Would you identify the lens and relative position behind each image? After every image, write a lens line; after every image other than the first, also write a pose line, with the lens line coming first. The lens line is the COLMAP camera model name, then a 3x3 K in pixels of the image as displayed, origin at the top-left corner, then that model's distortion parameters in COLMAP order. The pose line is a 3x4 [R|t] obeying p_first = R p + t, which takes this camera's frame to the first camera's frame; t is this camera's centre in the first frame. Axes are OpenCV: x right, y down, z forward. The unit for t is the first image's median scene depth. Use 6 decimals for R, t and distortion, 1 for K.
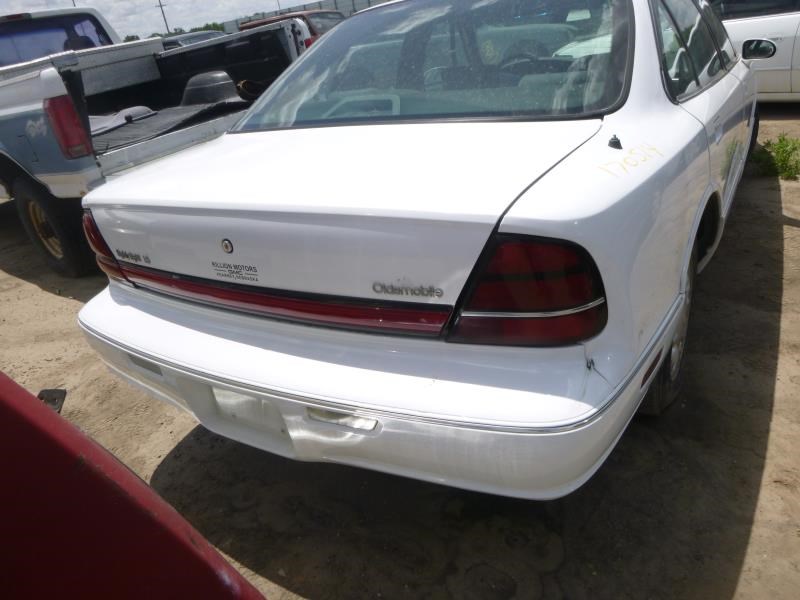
lens RADIAL K [[605.6, 0, 400.0], [0, 605.6, 300.0], [0, 0, 1]] dist [-0.011329, 0.001691]
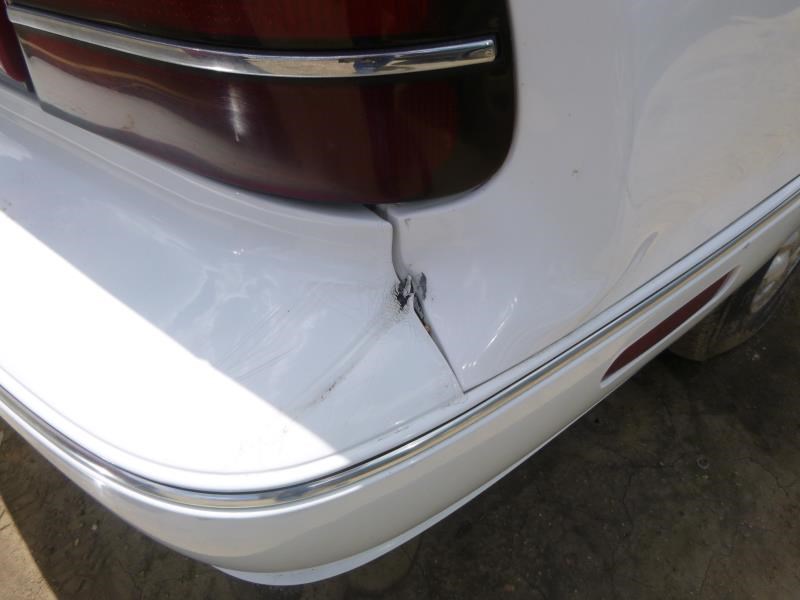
lens RADIAL K [[605.6, 0, 400.0], [0, 605.6, 300.0], [0, 0, 1]] dist [-0.011329, 0.001691]
pose [[0.958776, 0.261608, -0.110952, 0.313375], [-0.210778, 0.916587, 0.339765, 0.014175], [0.190582, -0.302372, 0.933943, 0.671080]]
